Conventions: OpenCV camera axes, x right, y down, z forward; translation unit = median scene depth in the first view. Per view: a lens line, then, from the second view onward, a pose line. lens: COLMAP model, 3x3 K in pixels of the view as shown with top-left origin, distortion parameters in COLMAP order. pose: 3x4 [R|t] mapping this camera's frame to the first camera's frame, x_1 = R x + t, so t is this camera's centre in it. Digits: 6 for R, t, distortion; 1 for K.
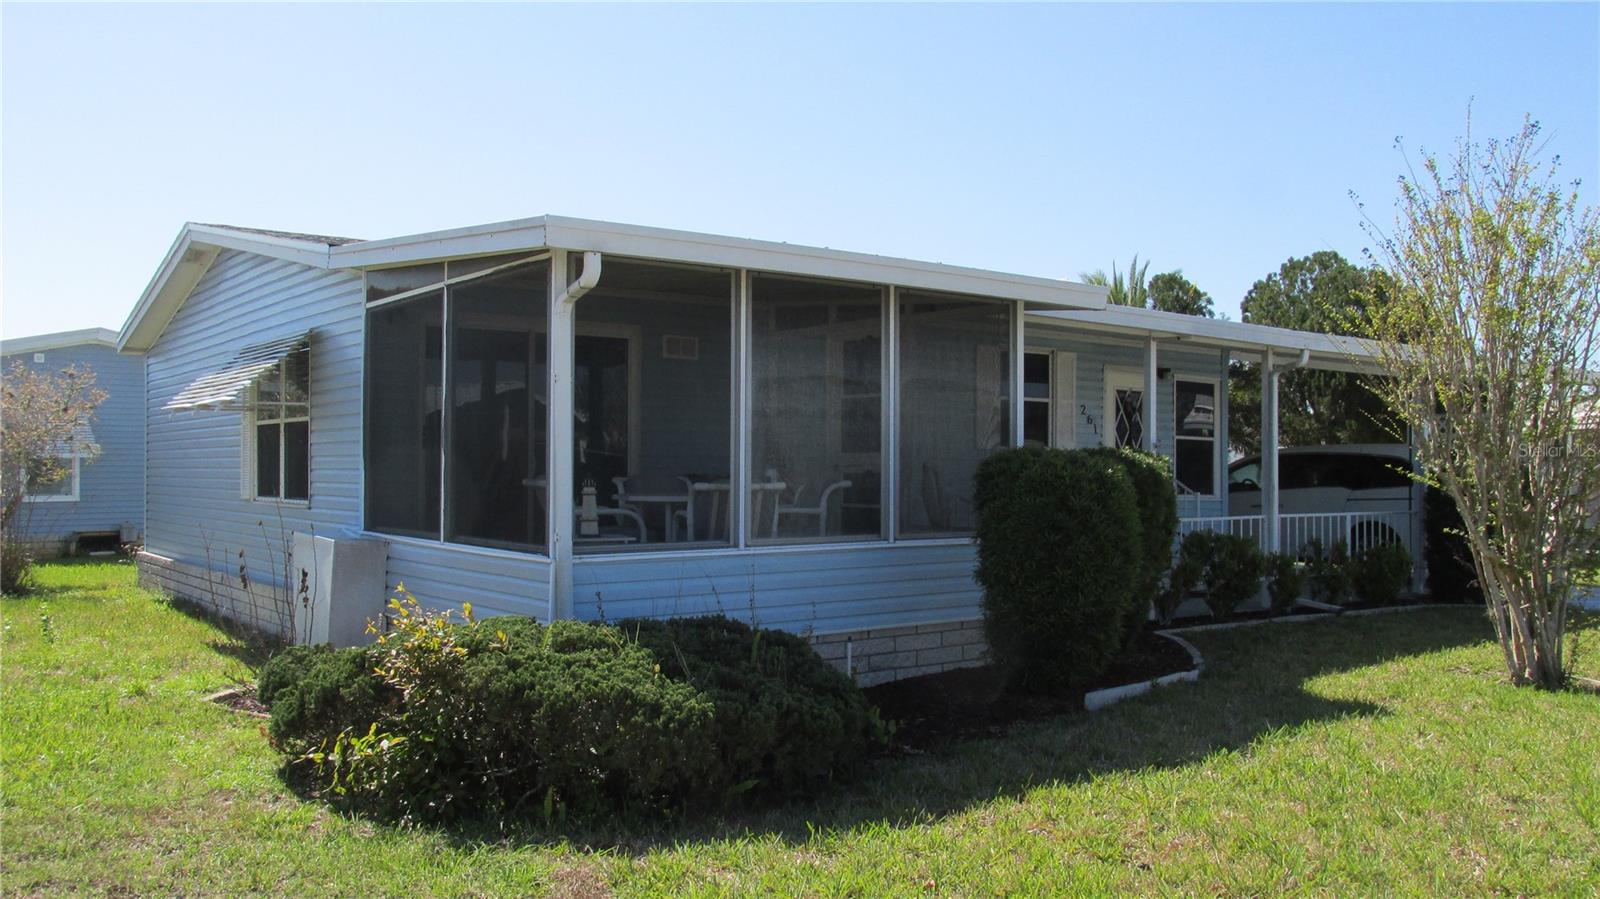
lens RADIAL K [[1335.5, 0, 800.0], [0, 1335.5, 449.5], [0, 0, 1]] dist [-0.018574, -0.006606]
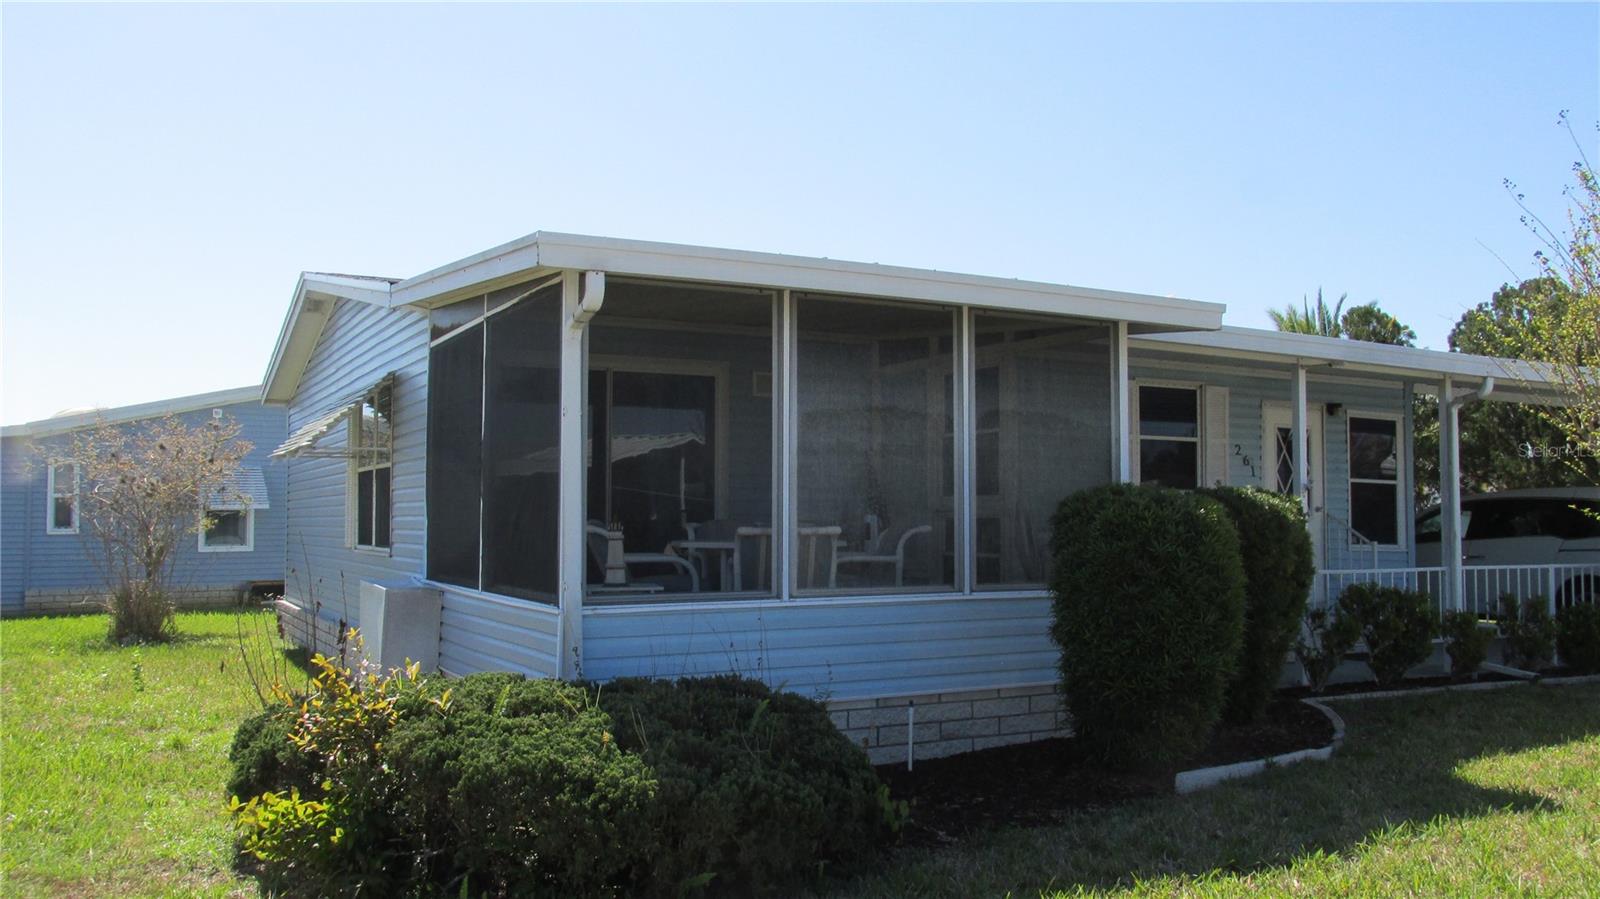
lens RADIAL K [[1336.2, 0, 800.0], [0, 1336.2, 458.7], [0, 0, 1]] dist [-0.010830, -0.014741]
pose [[0.988308, -0.009183, -0.152197, 0.094471], [0.004117, 0.999428, -0.033564, 0.008744], [0.152418, 0.032545, 0.987780, 0.102023]]
